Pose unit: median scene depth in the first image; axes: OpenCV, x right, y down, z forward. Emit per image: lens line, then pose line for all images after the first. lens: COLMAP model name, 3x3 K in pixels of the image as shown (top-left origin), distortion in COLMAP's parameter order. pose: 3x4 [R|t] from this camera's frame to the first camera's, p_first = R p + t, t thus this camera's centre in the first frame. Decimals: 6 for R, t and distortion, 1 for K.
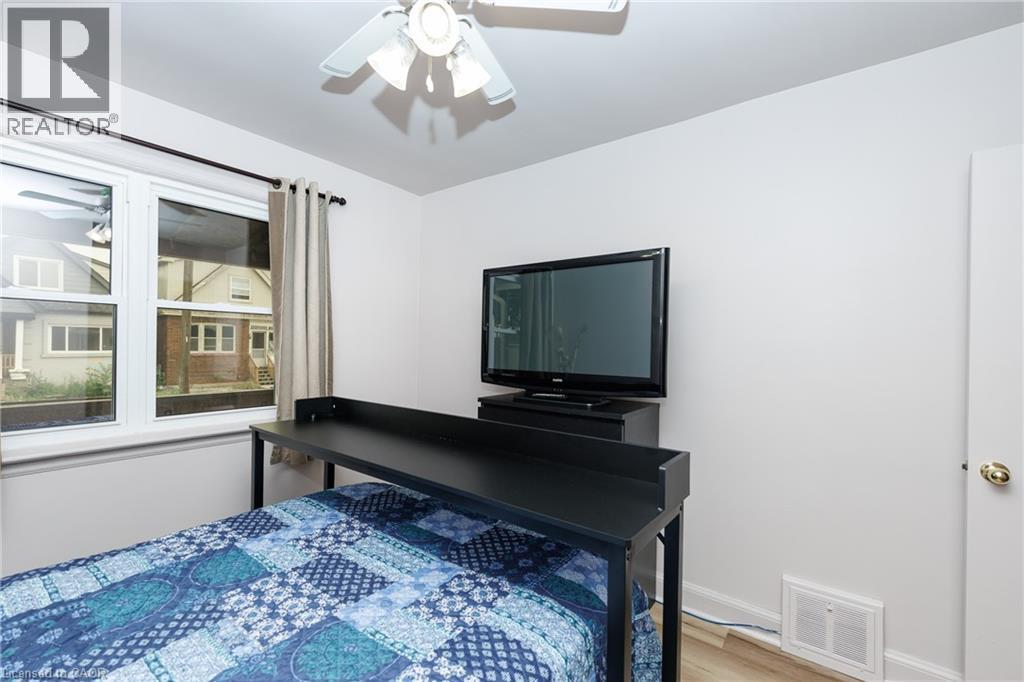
lens RADIAL K [[425.1, 0, 503.0], [0, 425.1, 345.3], [0, 0, 1]] dist [-0.002094, -0.000270]
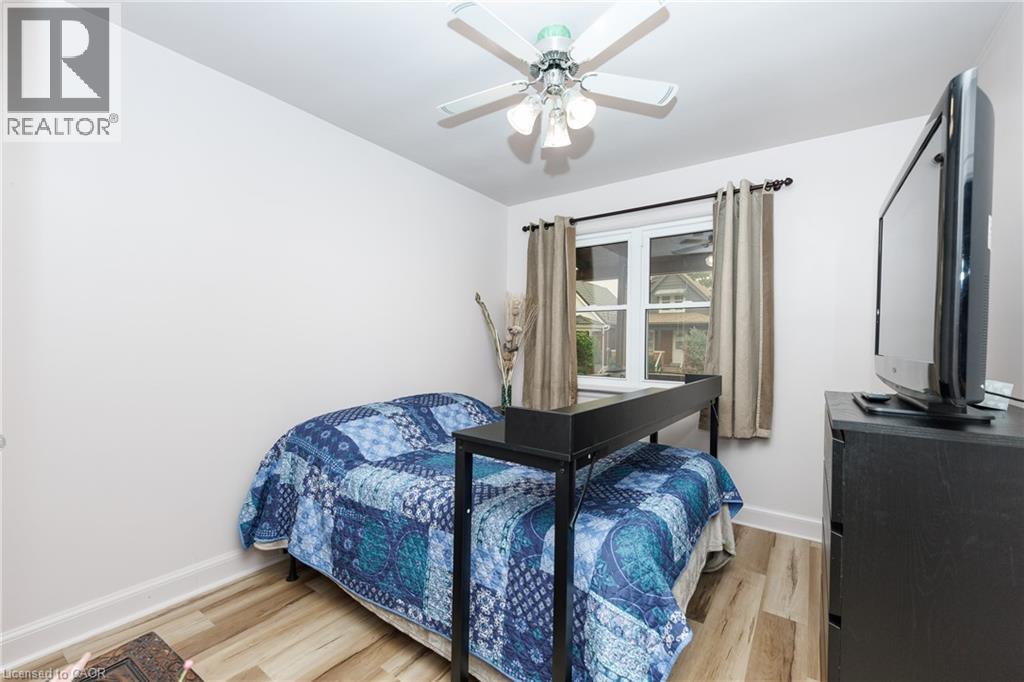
lens RADIAL K [[425.1, 0, 507.6], [0, 425.1, 345.2], [0, 0, 1]] dist [-0.002094, -0.000270]
pose [[0.044175, -0.002310, -0.999021, 0.756046], [-0.005479, 0.999982, -0.002554, 0.050794], [0.999009, 0.005586, 0.044162, 0.447093]]
